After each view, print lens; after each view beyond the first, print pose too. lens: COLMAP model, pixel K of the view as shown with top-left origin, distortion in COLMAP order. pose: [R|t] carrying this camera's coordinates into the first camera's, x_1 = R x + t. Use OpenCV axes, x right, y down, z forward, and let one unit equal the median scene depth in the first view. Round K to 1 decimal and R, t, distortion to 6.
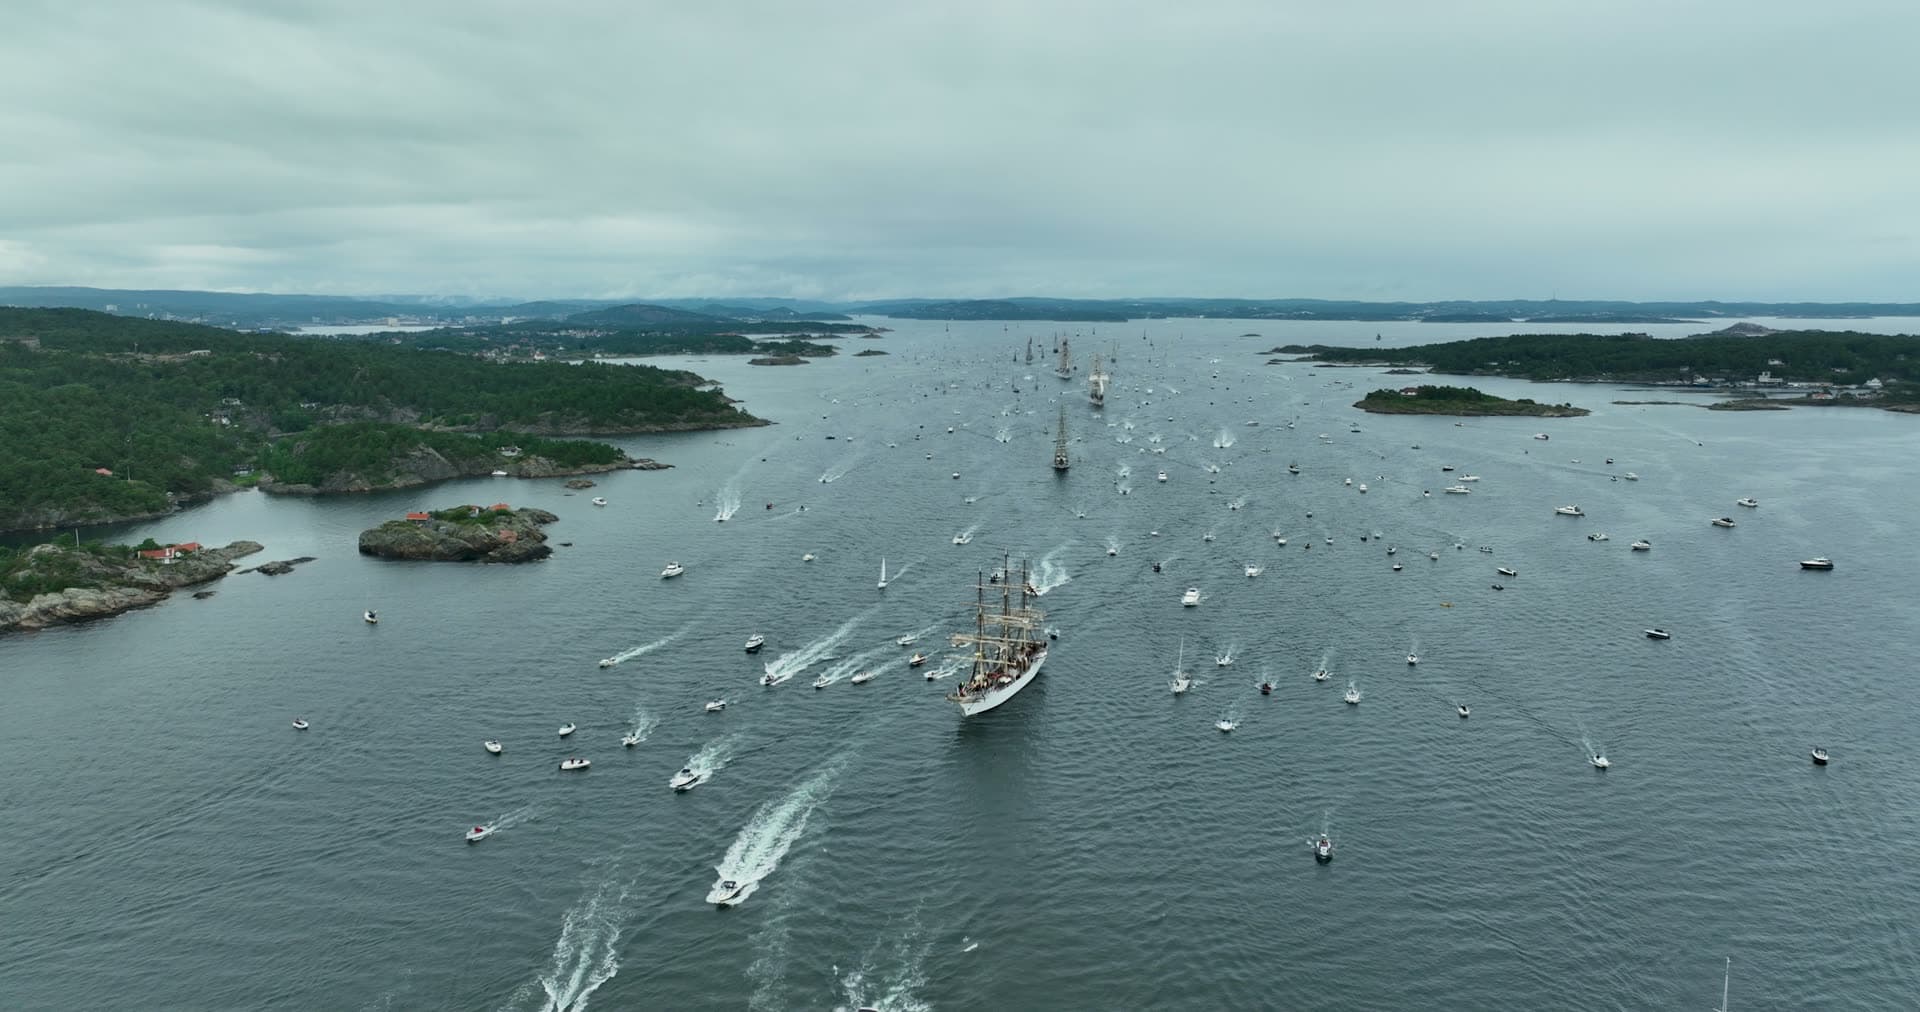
lens RADIAL K [[1344.8, 0, 960.0], [0, 1344.8, 506.0], [0, 0, 1]] dist [0.003913, 0.008417]
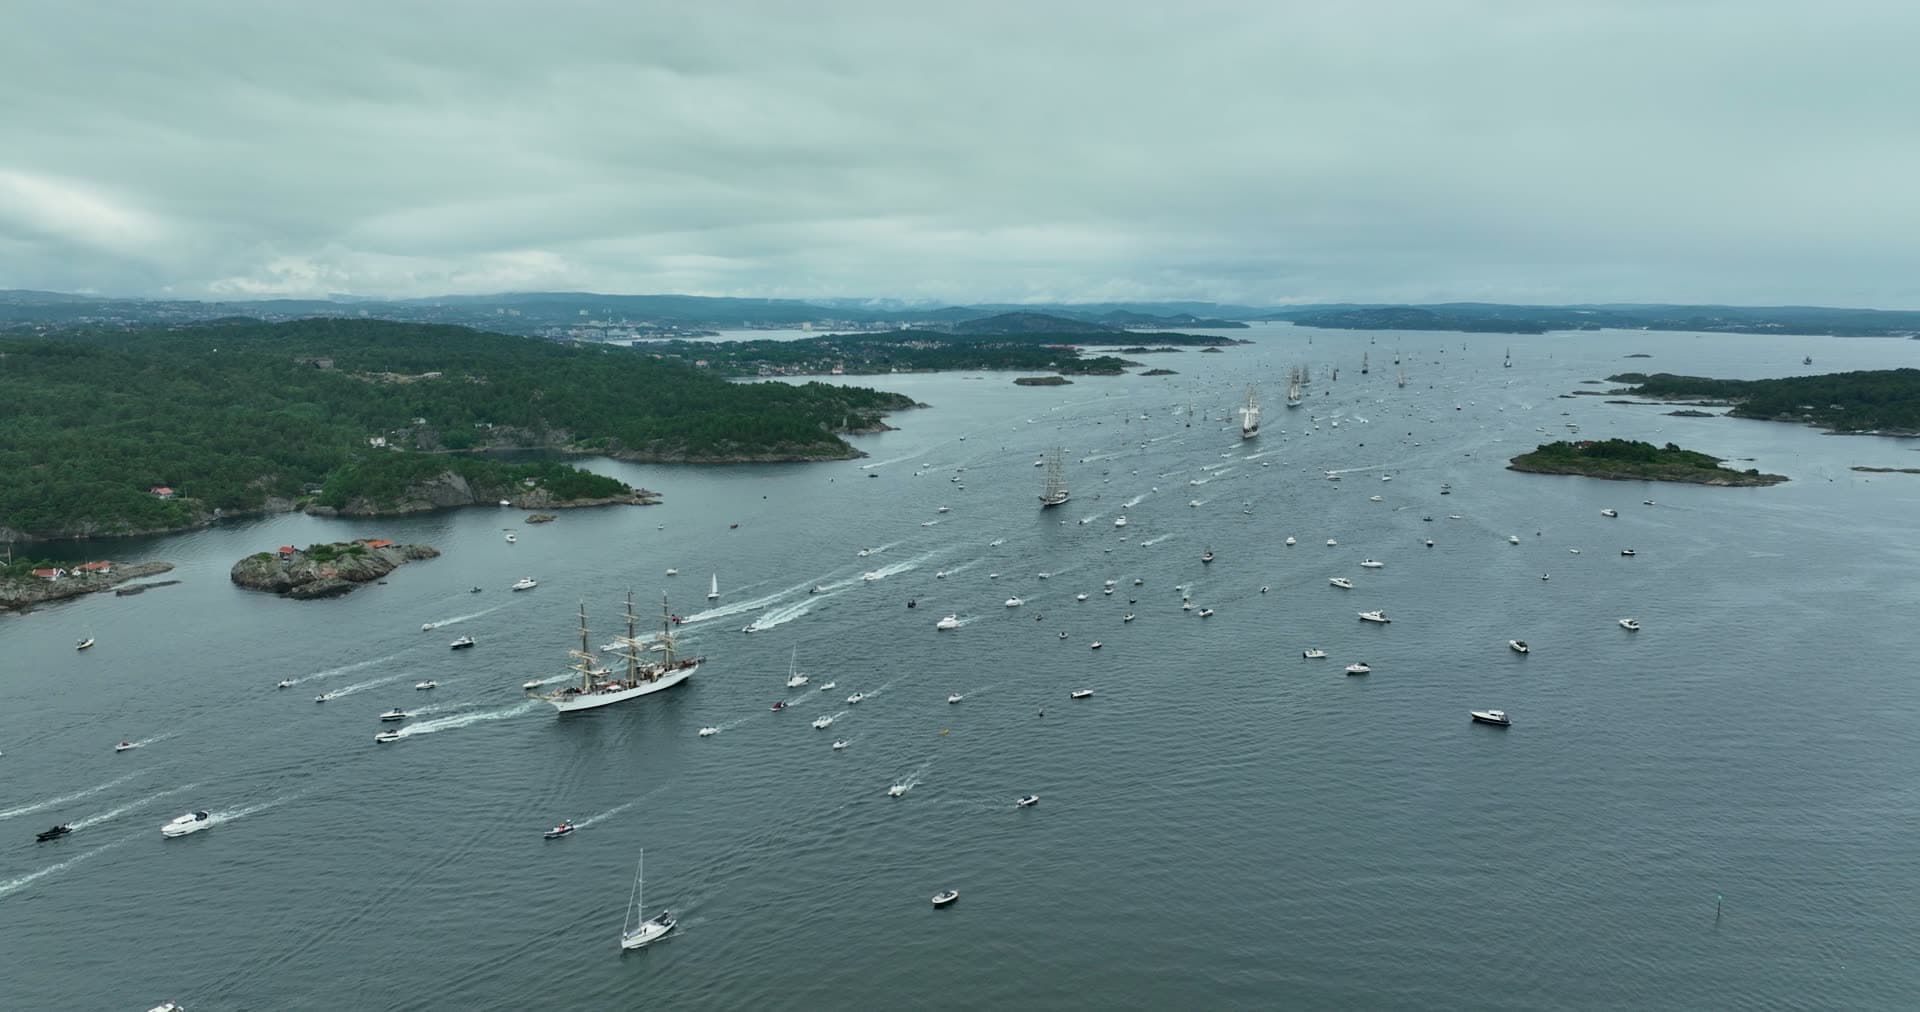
lens RADIAL K [[1344.8, 0, 960.0], [0, 1344.8, 506.0], [0, 0, 1]] dist [0.003913, 0.008417]
pose [[0.947373, 0.052322, -0.315828, 0.380278], [-0.052751, 0.998582, 0.007197, -0.051295], [0.315756, 0.009842, 0.948789, 0.062917]]
